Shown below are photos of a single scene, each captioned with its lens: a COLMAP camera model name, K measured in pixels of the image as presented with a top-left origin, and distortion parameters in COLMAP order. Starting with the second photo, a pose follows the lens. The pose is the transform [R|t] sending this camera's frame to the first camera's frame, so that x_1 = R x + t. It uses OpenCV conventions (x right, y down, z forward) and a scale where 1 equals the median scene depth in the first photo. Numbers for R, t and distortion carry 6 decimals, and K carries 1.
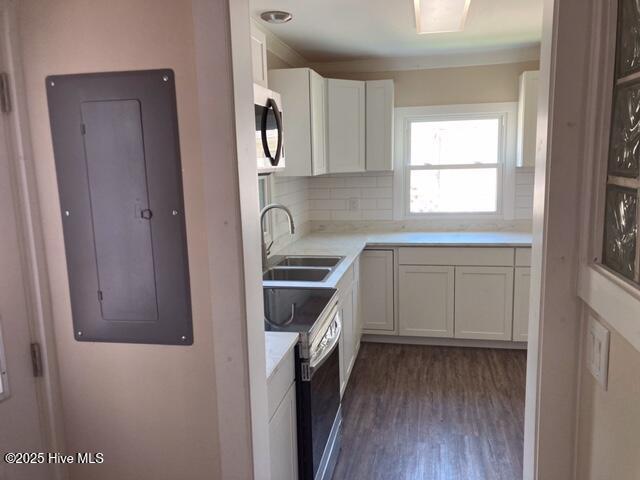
lens RADIAL K [[529.7, 0, 317.5], [0, 529.7, 242.1], [0, 0, 1]] dist [0.082649, -0.101581]
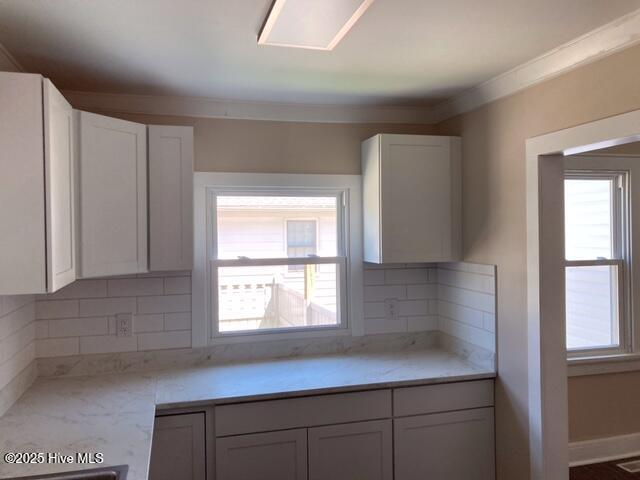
lens RADIAL K [[533.3, 0, 317.1], [0, 533.3, 230.7], [0, 0, 1]] dist [0.047118, -0.004058]
pose [[0.895528, 0.013645, 0.444796, -0.007281], [0.059414, 0.986915, -0.149897, -0.078018], [-0.441021, 0.160664, 0.882999, 0.383447]]
